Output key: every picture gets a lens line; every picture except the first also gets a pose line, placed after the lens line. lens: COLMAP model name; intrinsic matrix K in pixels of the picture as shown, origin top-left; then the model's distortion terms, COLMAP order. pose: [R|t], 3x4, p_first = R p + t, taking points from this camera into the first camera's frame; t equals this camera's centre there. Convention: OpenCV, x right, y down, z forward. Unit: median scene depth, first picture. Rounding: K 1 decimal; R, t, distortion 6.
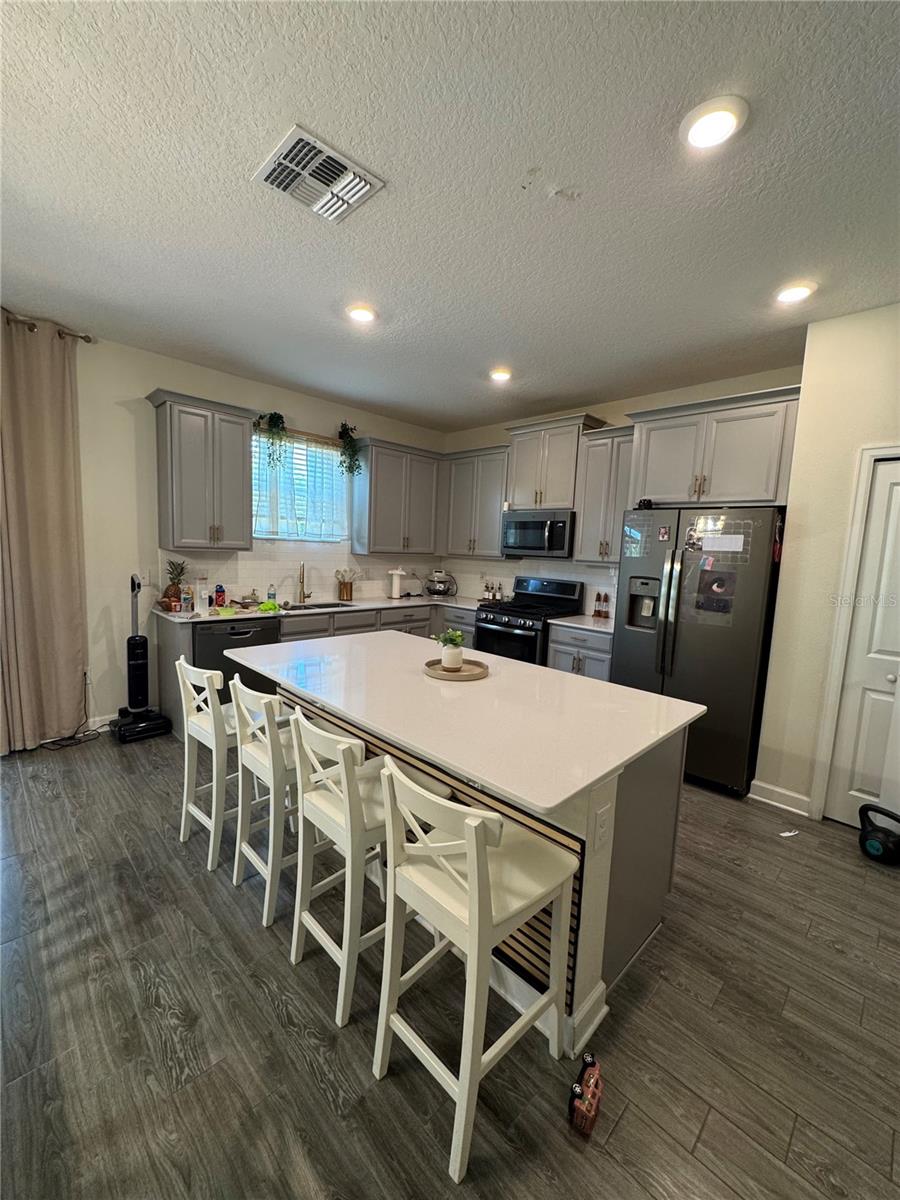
lens RADIAL K [[477.6, 0, 450.0], [0, 477.6, 600.0], [0, 0, 1]] dist [-0.001908, 0.000147]
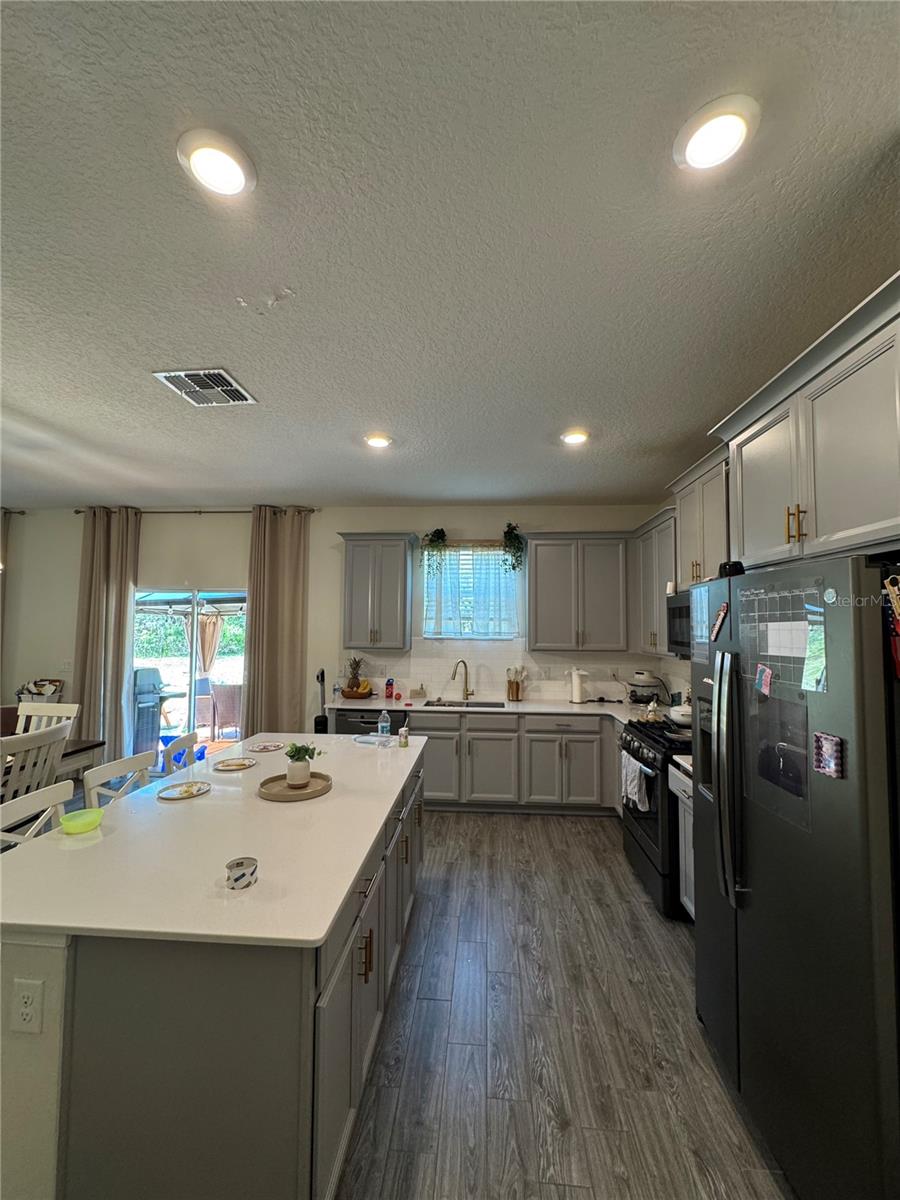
lens RADIAL K [[477.6, 0, 450.0], [0, 477.6, 600.0], [0, 0, 1]] dist [-0.001908, 0.000147]
pose [[0.655384, -0.078812, -0.751173, 0.484799], [-0.065620, 0.984839, -0.160580, -0.040728], [0.752440, 0.154533, 0.640276, 0.304277]]
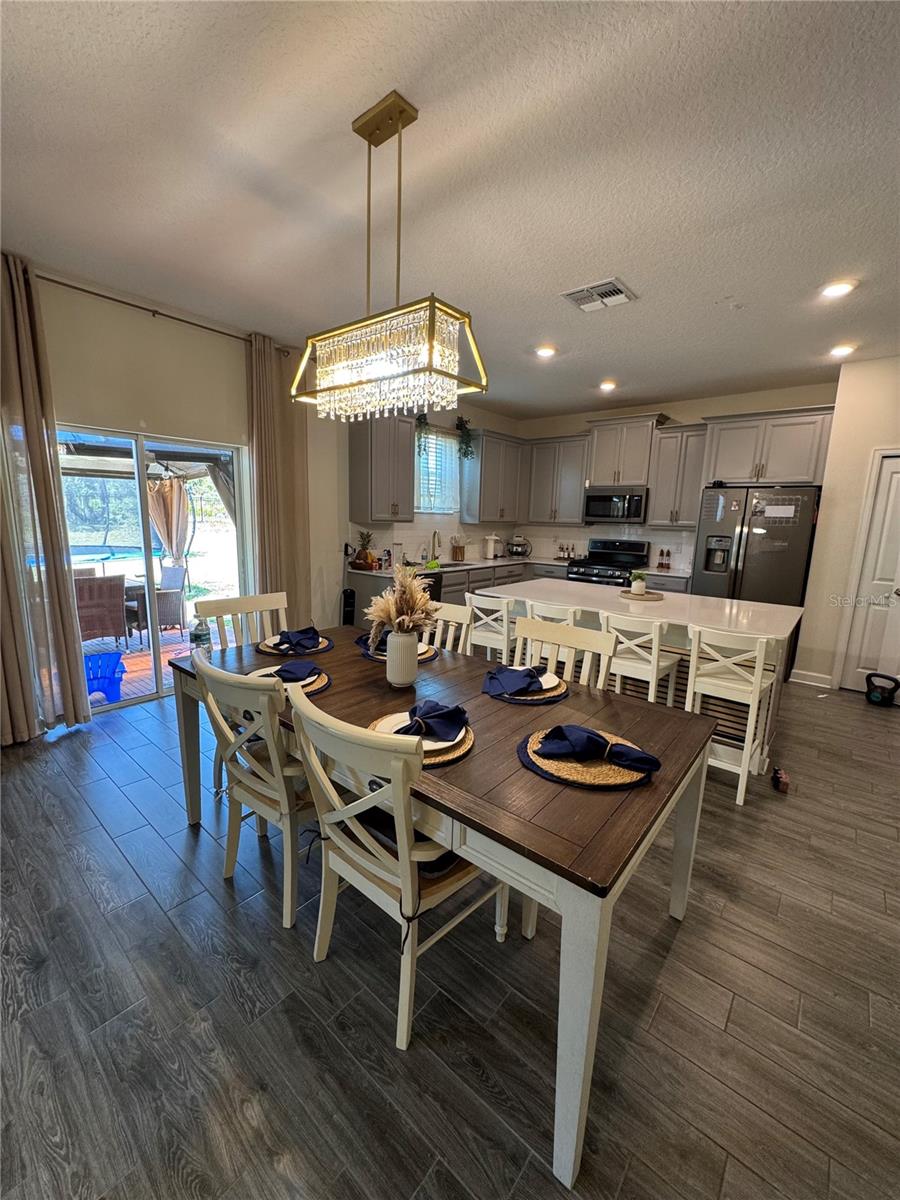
lens RADIAL K [[477.6, 0, 450.0], [0, 477.6, 600.0], [0, 0, 1]] dist [-0.001908, 0.000147]
pose [[0.995785, -0.032725, 0.085683, -0.400458], [0.026812, 0.997238, 0.069264, 0.017176], [-0.087713, -0.066675, 0.993912, -0.276519]]
